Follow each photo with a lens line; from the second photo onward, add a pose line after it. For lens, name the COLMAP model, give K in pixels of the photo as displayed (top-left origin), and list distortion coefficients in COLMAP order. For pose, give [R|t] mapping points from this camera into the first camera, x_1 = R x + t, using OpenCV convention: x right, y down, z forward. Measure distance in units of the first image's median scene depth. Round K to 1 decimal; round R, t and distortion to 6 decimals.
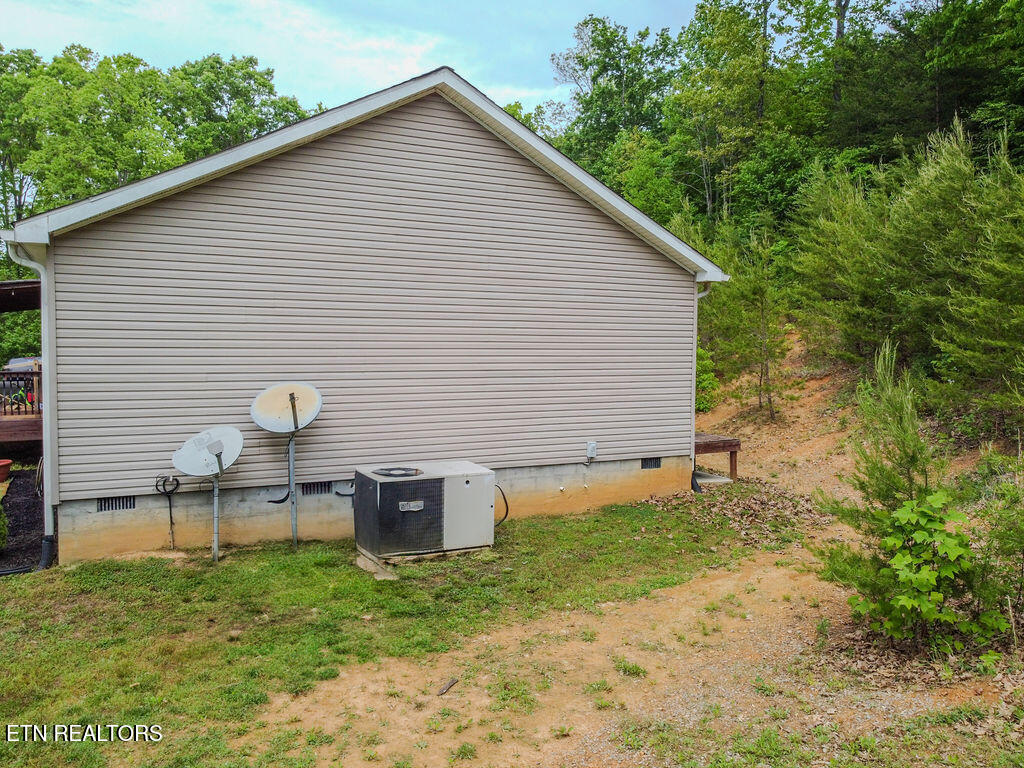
lens RADIAL K [[786.0, 0, 512.0], [0, 786.0, 384.0], [0, 0, 1]] dist [-0.000966, -0.002257]
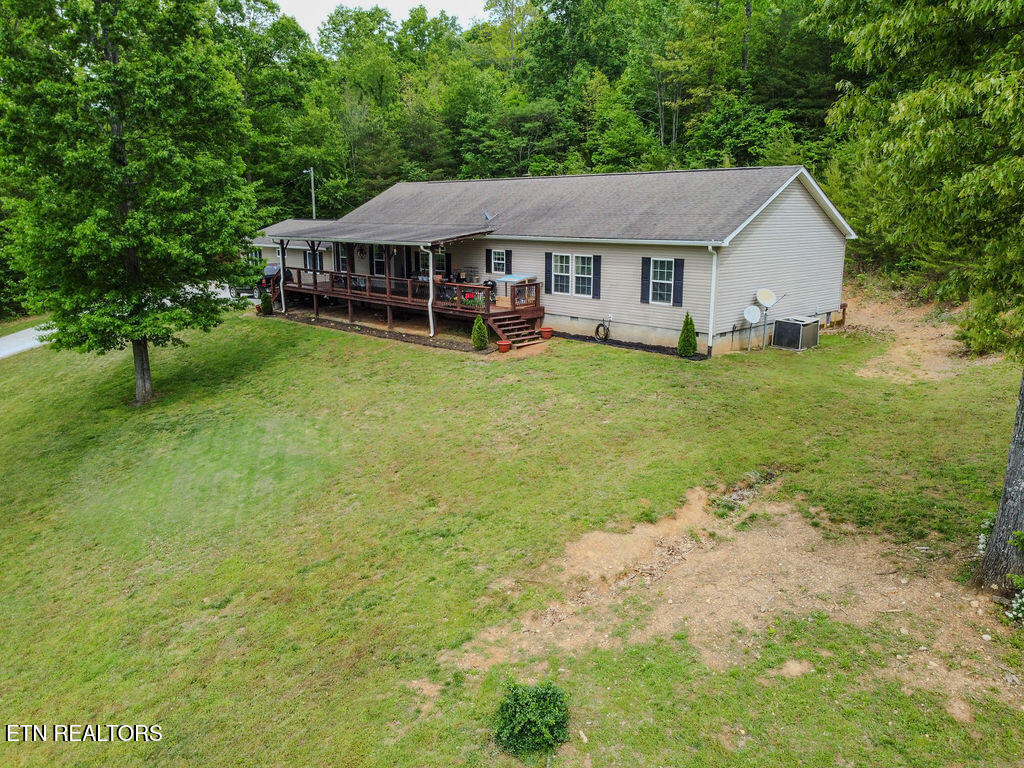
lens RADIAL K [[786.0, 0, 512.0], [0, 786.0, 384.0], [0, 0, 1]] dist [-0.000966, -0.002257]
pose [[0.961643, -0.062422, 0.267107, -0.496059], [0.019324, 0.986760, 0.161033, -0.035286], [-0.273622, -0.149694, 0.950117, -0.372469]]
